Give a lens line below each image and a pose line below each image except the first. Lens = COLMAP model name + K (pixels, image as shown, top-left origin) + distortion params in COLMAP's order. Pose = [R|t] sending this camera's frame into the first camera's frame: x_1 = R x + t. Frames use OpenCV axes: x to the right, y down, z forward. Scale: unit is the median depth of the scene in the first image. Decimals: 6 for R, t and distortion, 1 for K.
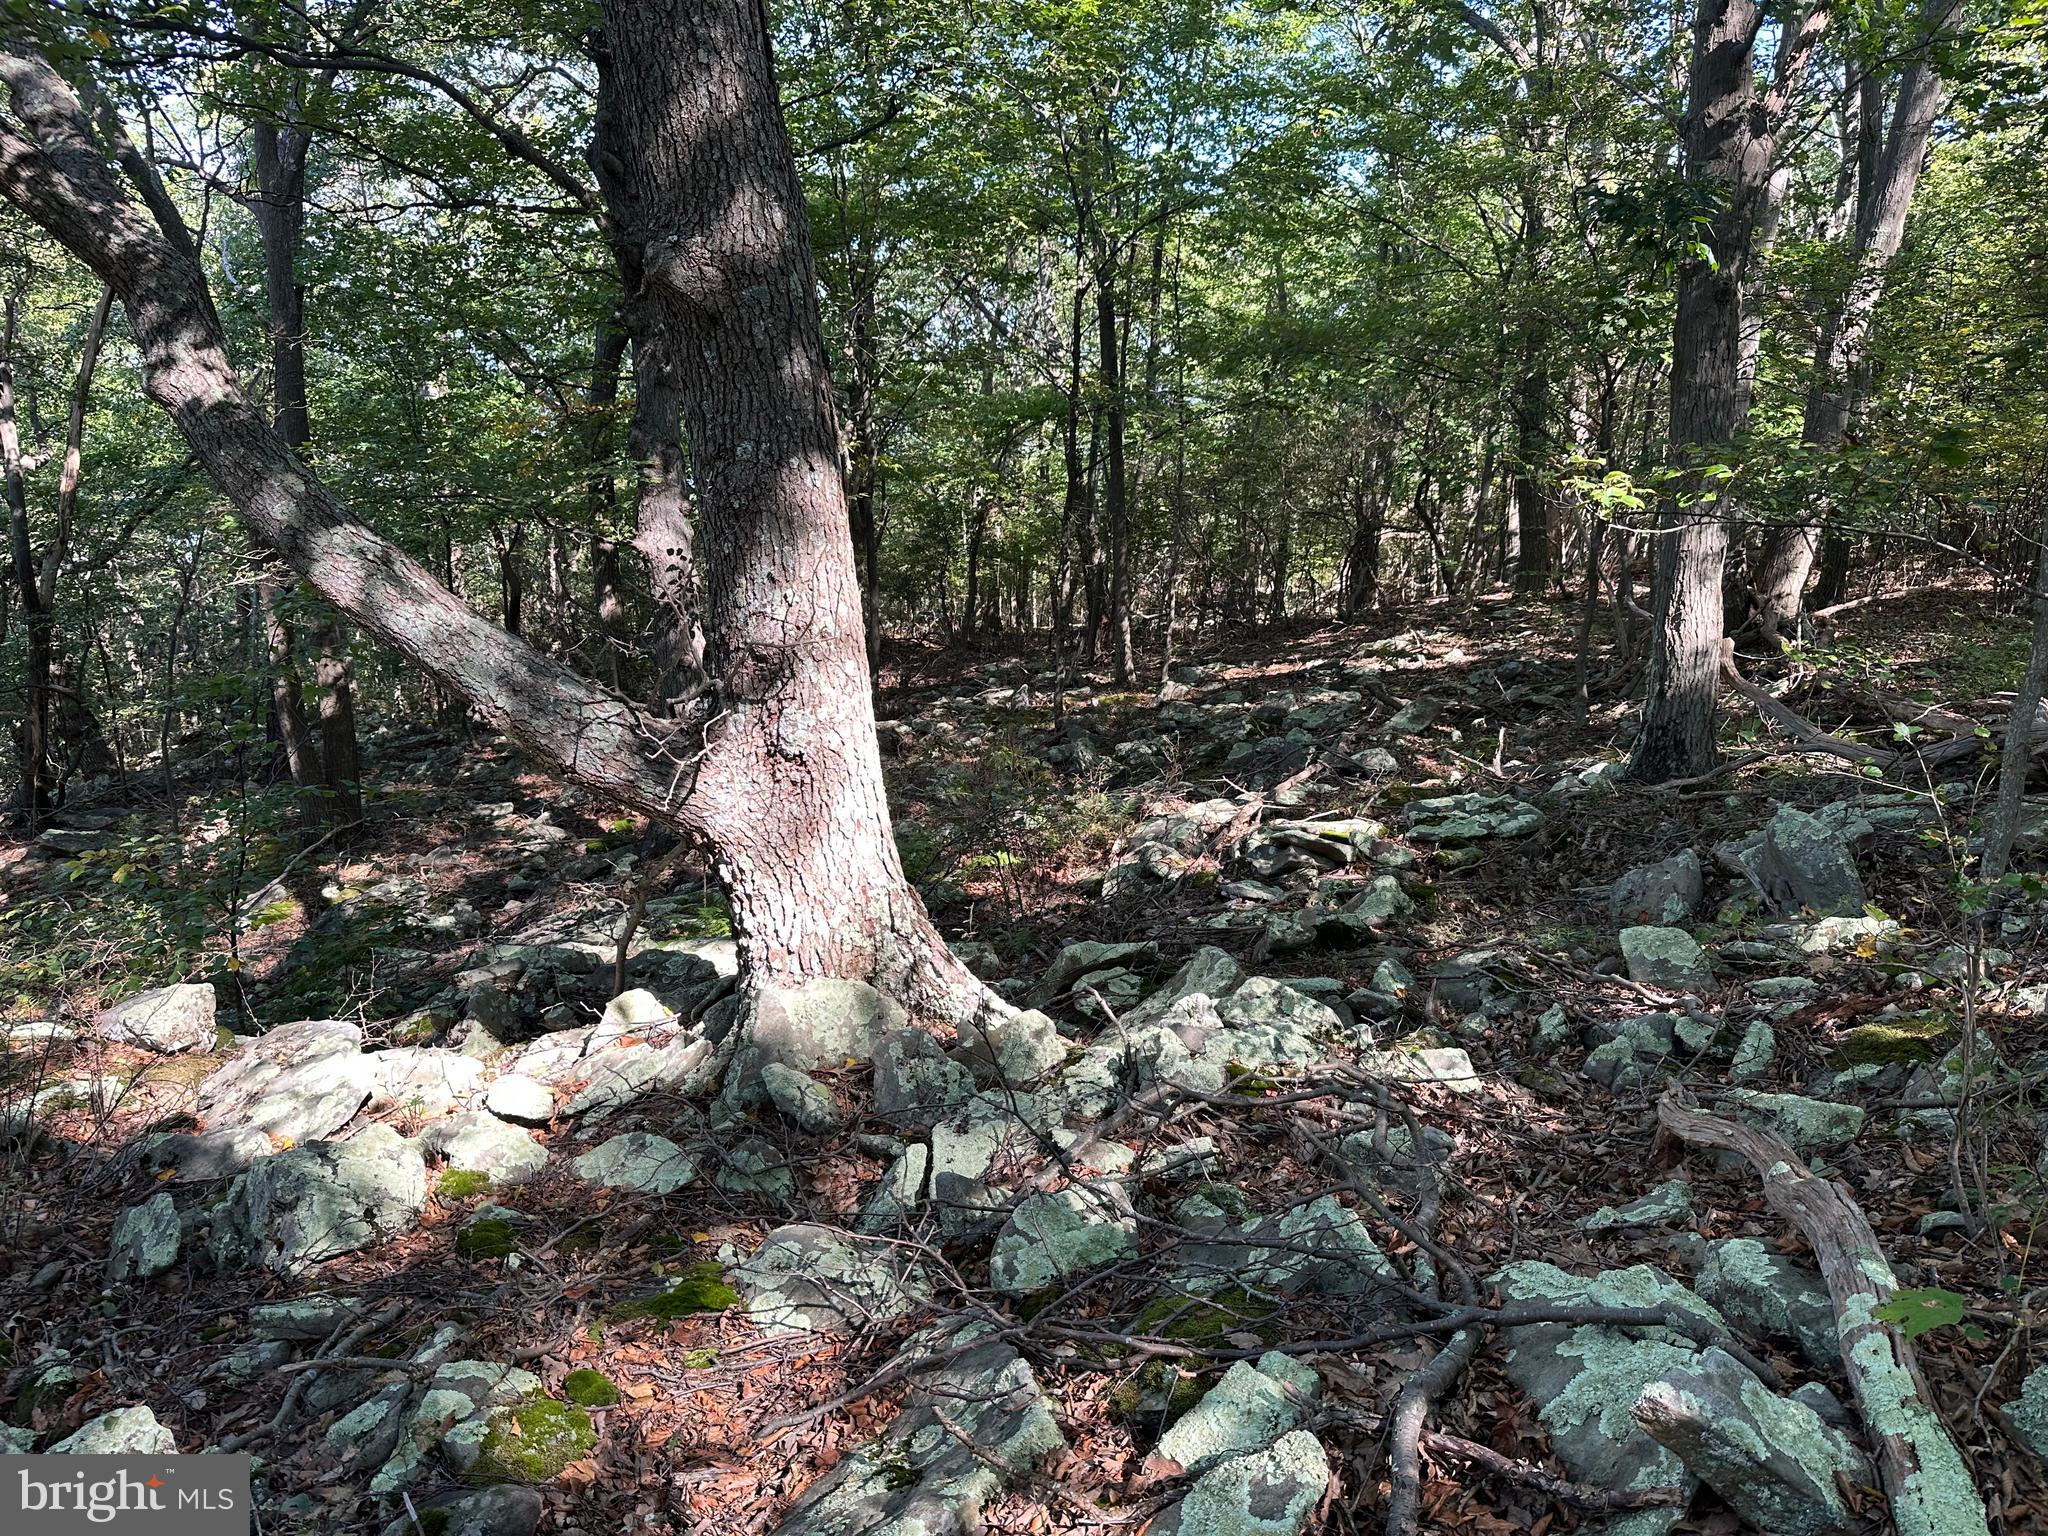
lens RADIAL K [[1420.7, 0, 1018.2], [0, 1420.7, 764.4], [0, 0, 1]] dist [0.010254, -0.023056]
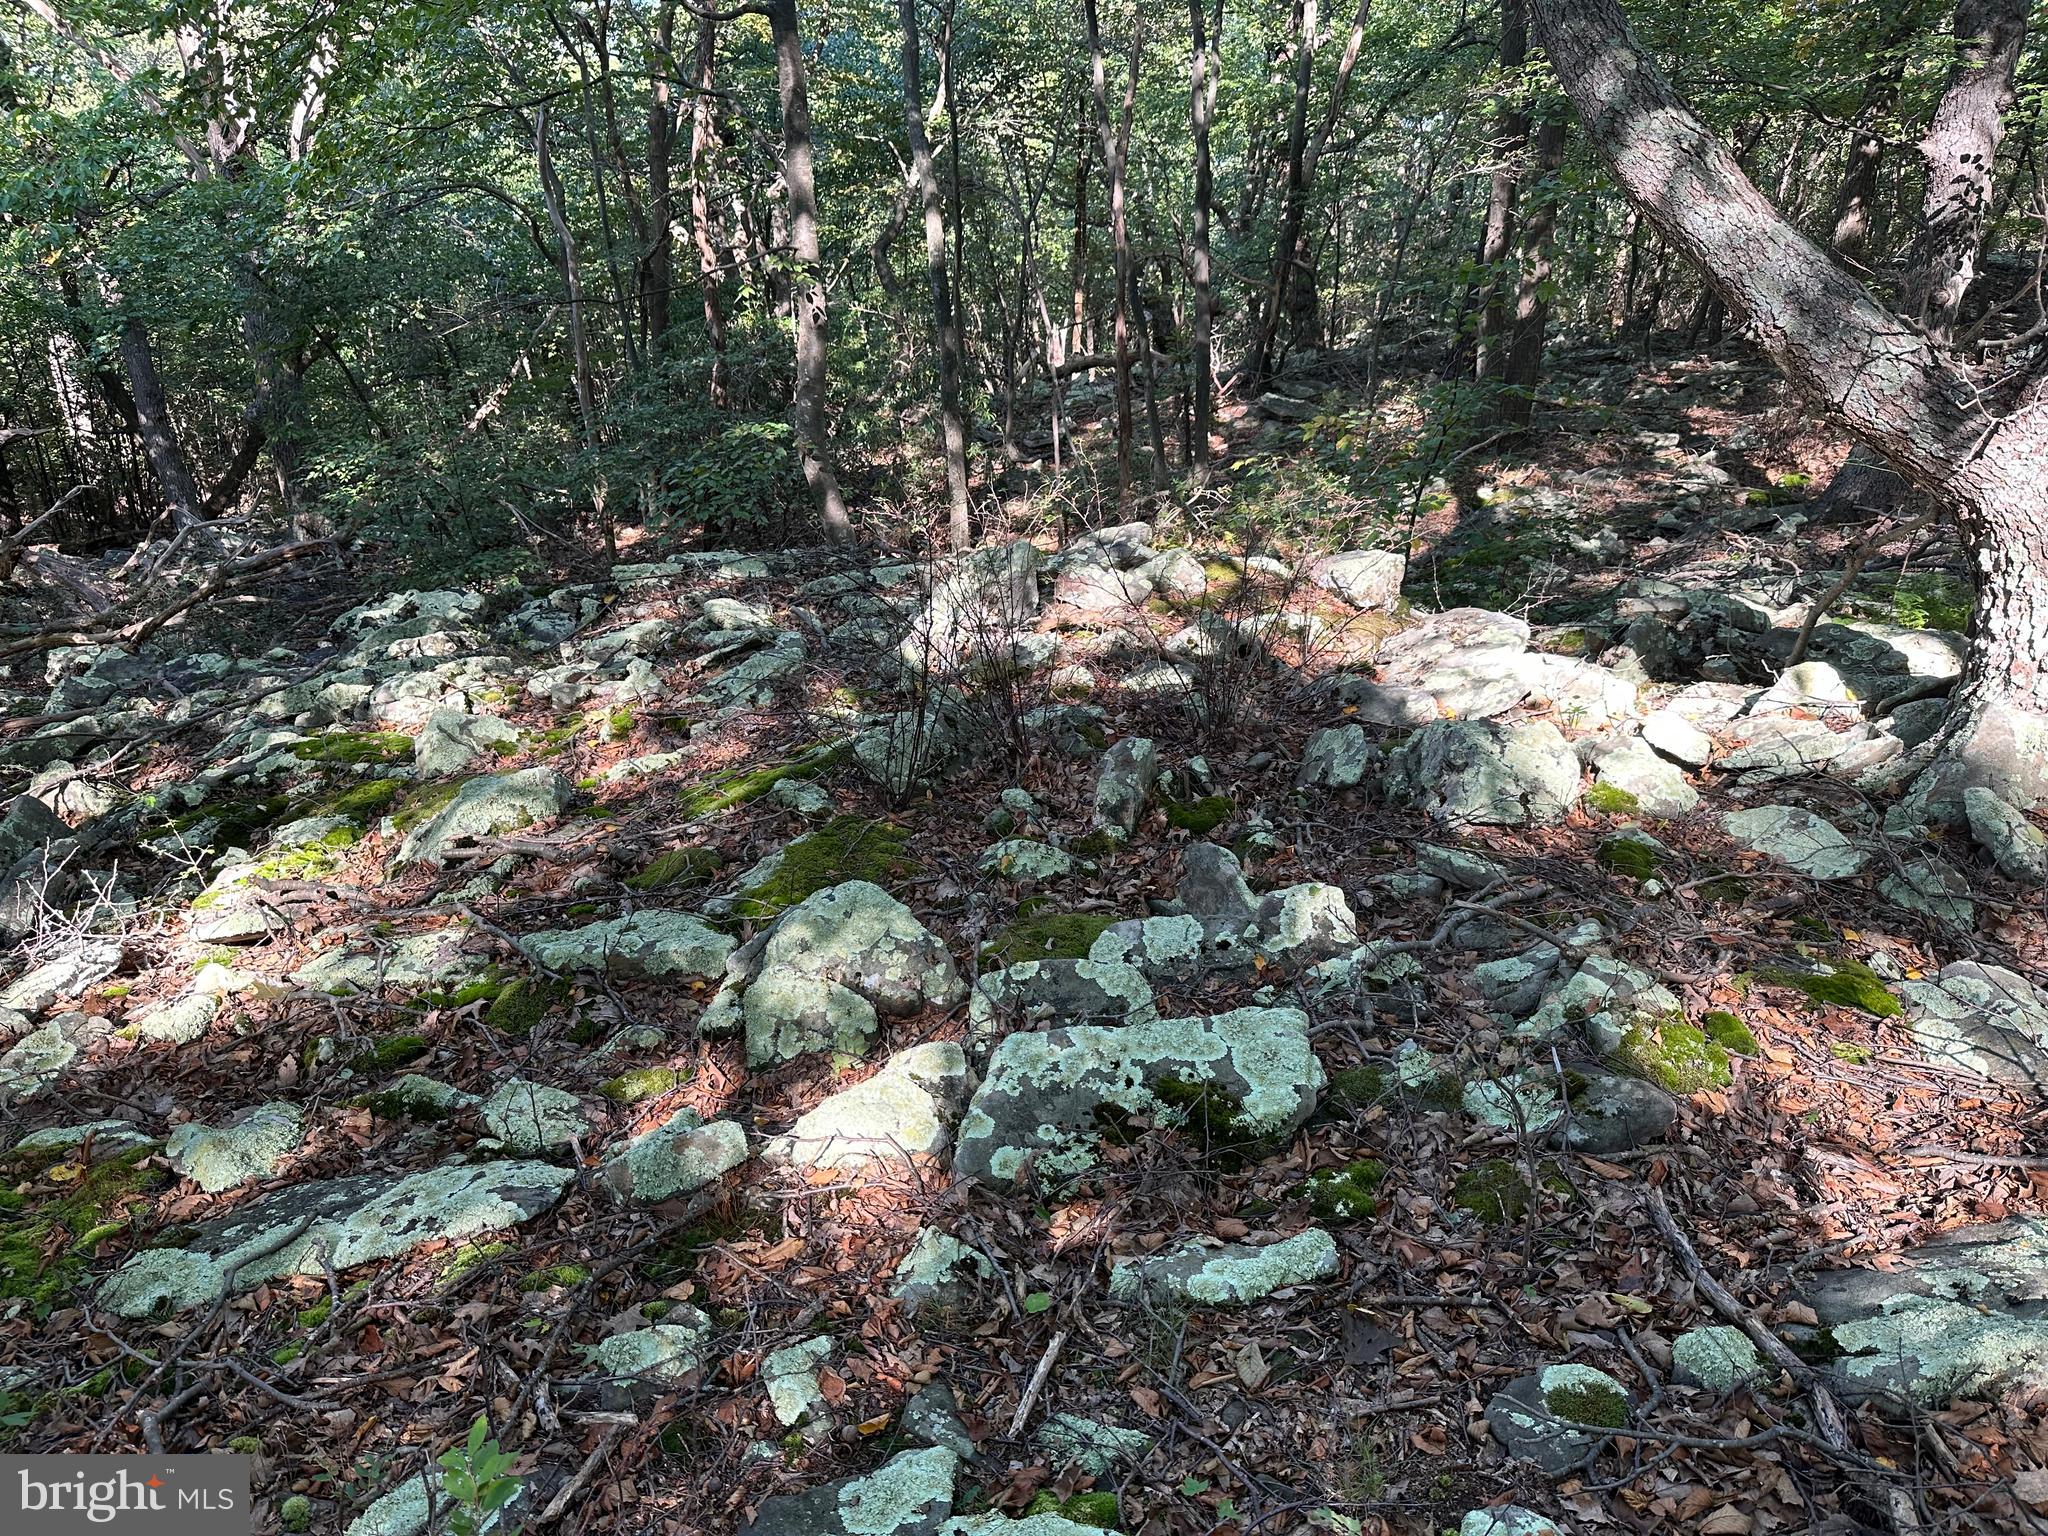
lens RADIAL K [[1420.7, 0, 1018.2], [0, 1420.7, 764.4], [0, 0, 1]] dist [0.010254, -0.023056]
pose [[0.718579, 0.308977, -0.623039, -0.056225], [-0.137897, 0.941400, 0.307816, 0.010284], [0.681637, -0.135275, 0.719077, -0.029658]]
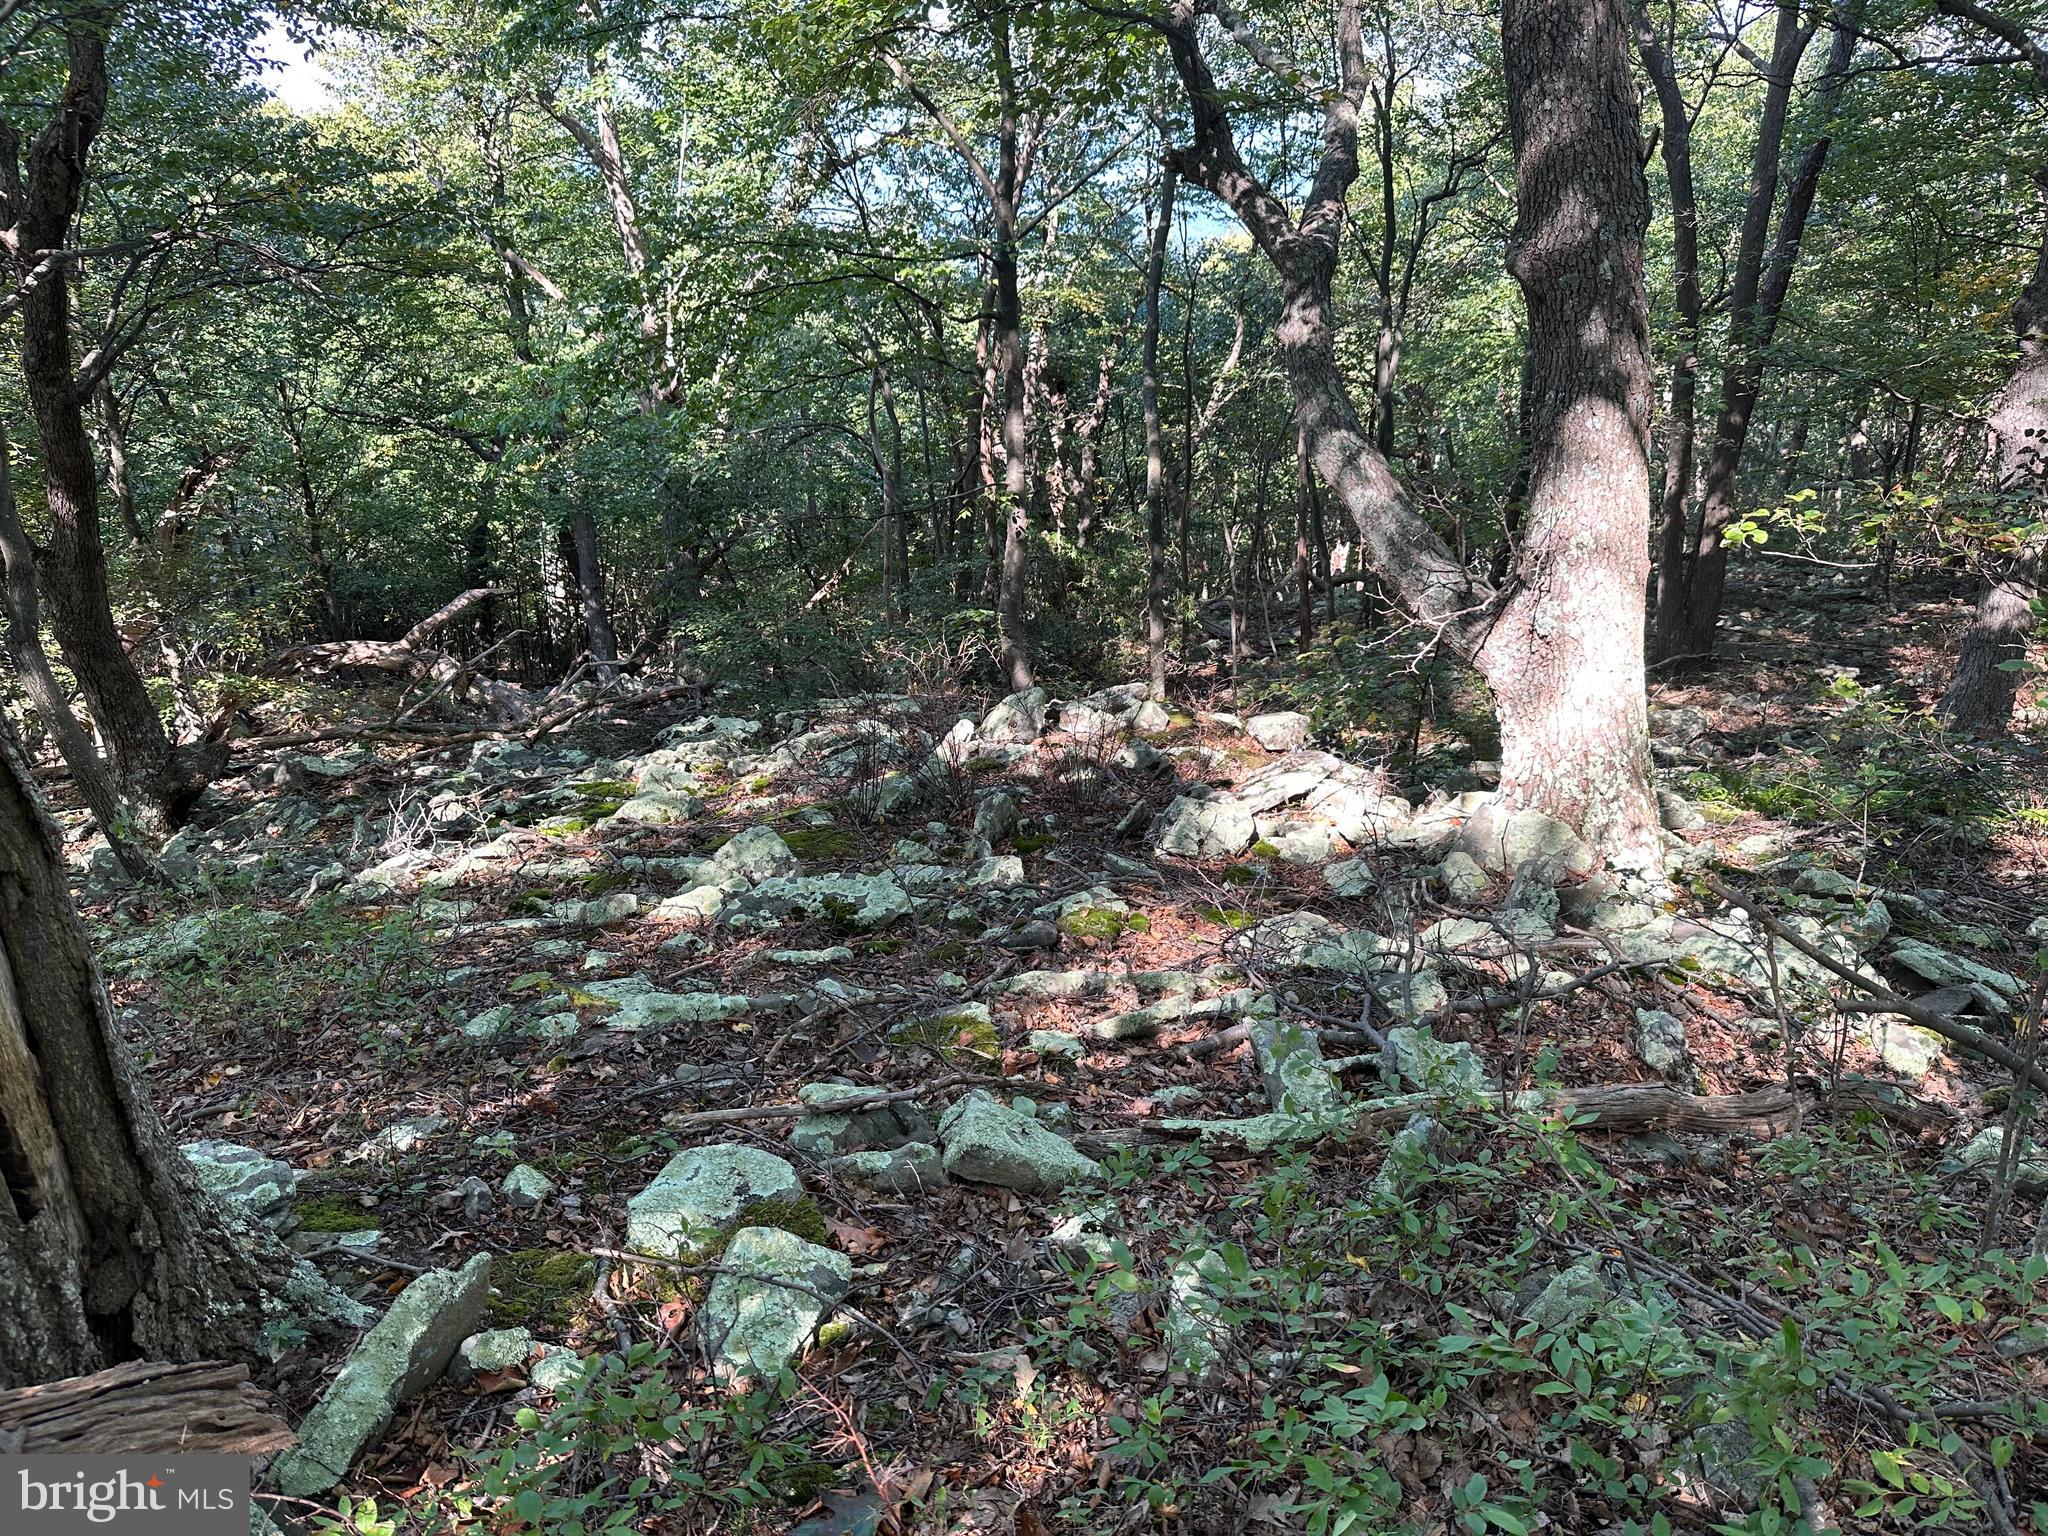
lens RADIAL K [[1420.7, 0, 1018.2], [0, 1420.7, 764.4], [0, 0, 1]] dist [0.010254, -0.023056]
pose [[0.504192, 0.268750, -0.820710, 0.689596], [-0.166121, 0.962778, 0.213217, -0.088843], [0.847463, 0.028835, 0.530070, -0.091001]]
